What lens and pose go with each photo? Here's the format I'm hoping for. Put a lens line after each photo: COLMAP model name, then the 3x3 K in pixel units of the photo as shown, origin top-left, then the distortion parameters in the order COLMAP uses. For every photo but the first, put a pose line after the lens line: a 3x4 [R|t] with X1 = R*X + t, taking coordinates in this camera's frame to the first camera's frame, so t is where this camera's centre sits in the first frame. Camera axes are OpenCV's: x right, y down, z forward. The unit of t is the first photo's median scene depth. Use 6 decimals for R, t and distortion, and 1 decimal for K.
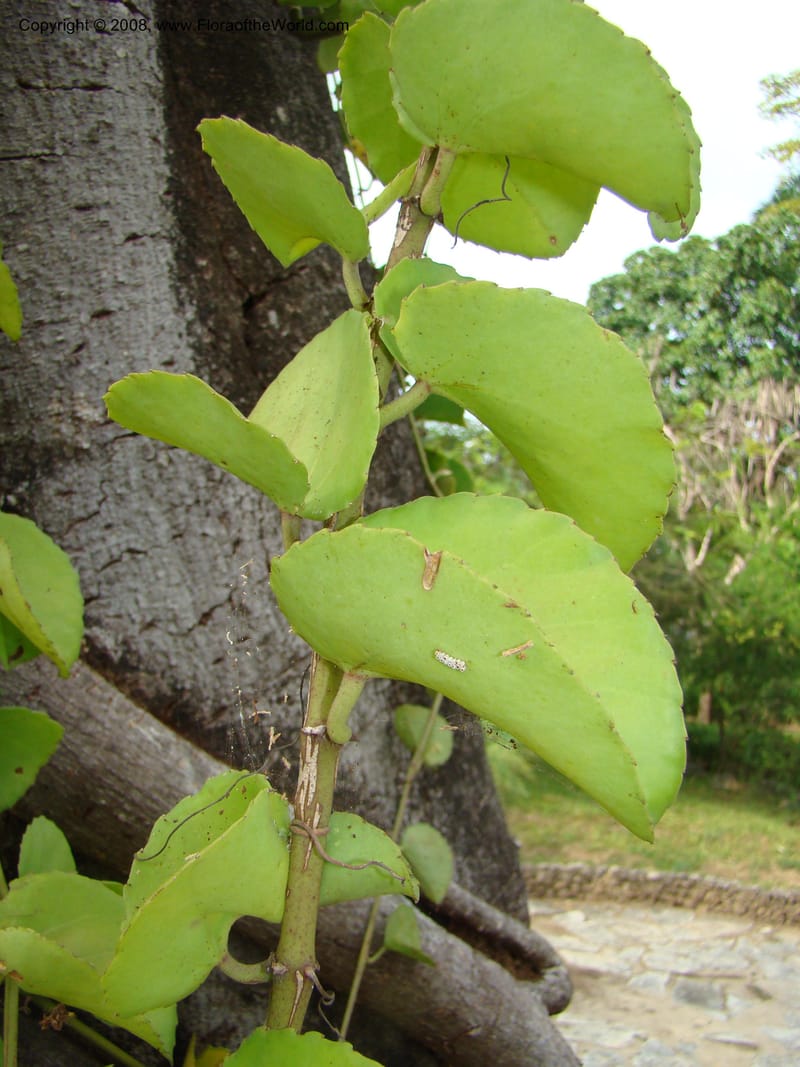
lens RADIAL K [[1035.8, 0, 371.8], [0, 1035.8, 536.2], [0, 0, 1]] dist [-0.168520, 0.126881]
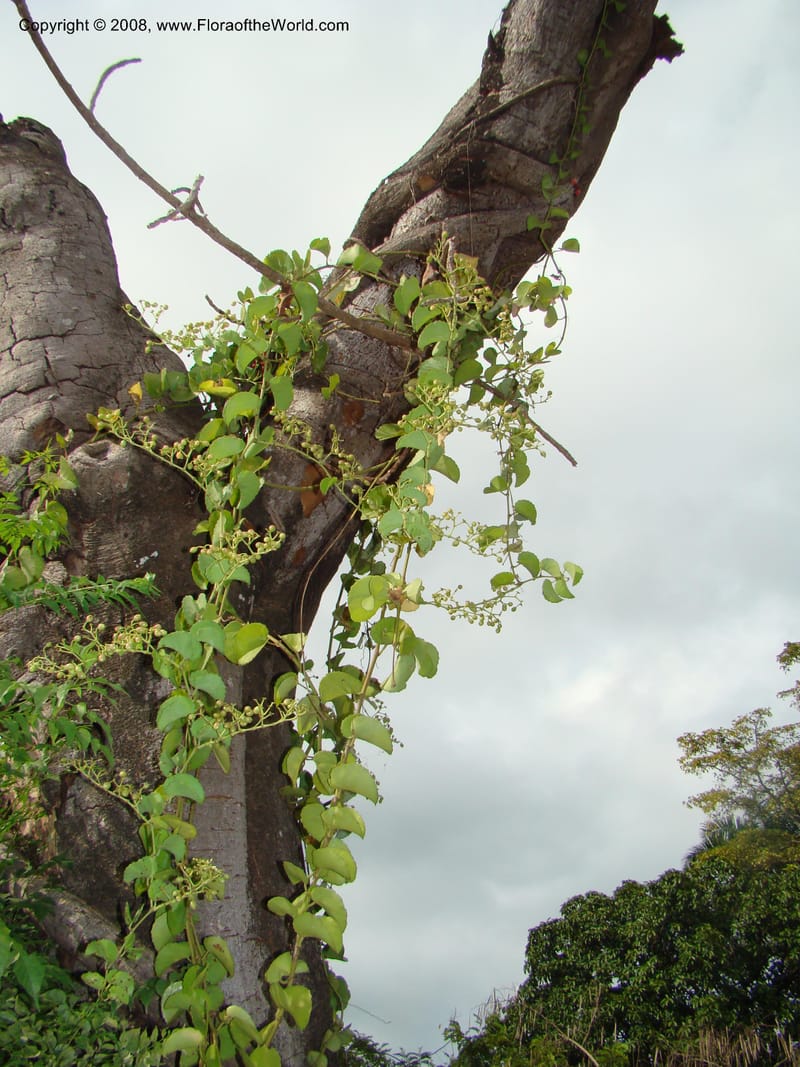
lens RADIAL K [[1001.4, 0, 402.7], [0, 1001.4, 527.5], [0, 0, 1]] dist [-0.183972, 0.162746]
pose [[0.995692, 0.065777, 0.065346, 0.019252], [-0.014791, 0.808440, -0.588392, 0.665640], [-0.091531, 0.584891, 0.805931, -2.320481]]
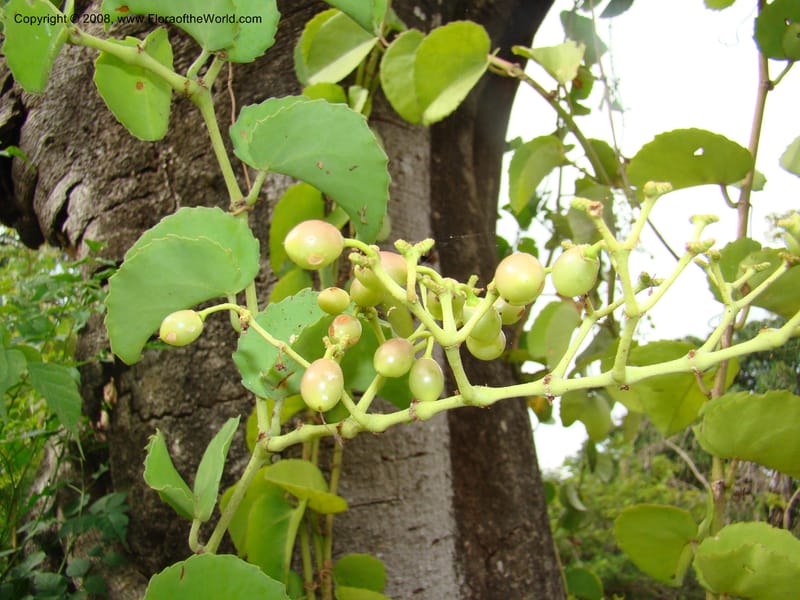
lens RADIAL K [[776.6, 0, 388.5], [0, 776.6, 300.0], [0, 0, 1]] dist [-0.168520, 0.126881]
pose [[0.992522, 0.038427, -0.115858, -0.183905], [-0.072379, 0.949564, -0.305106, -0.287675], [0.098290, 0.311210, 0.945245, -0.366585]]
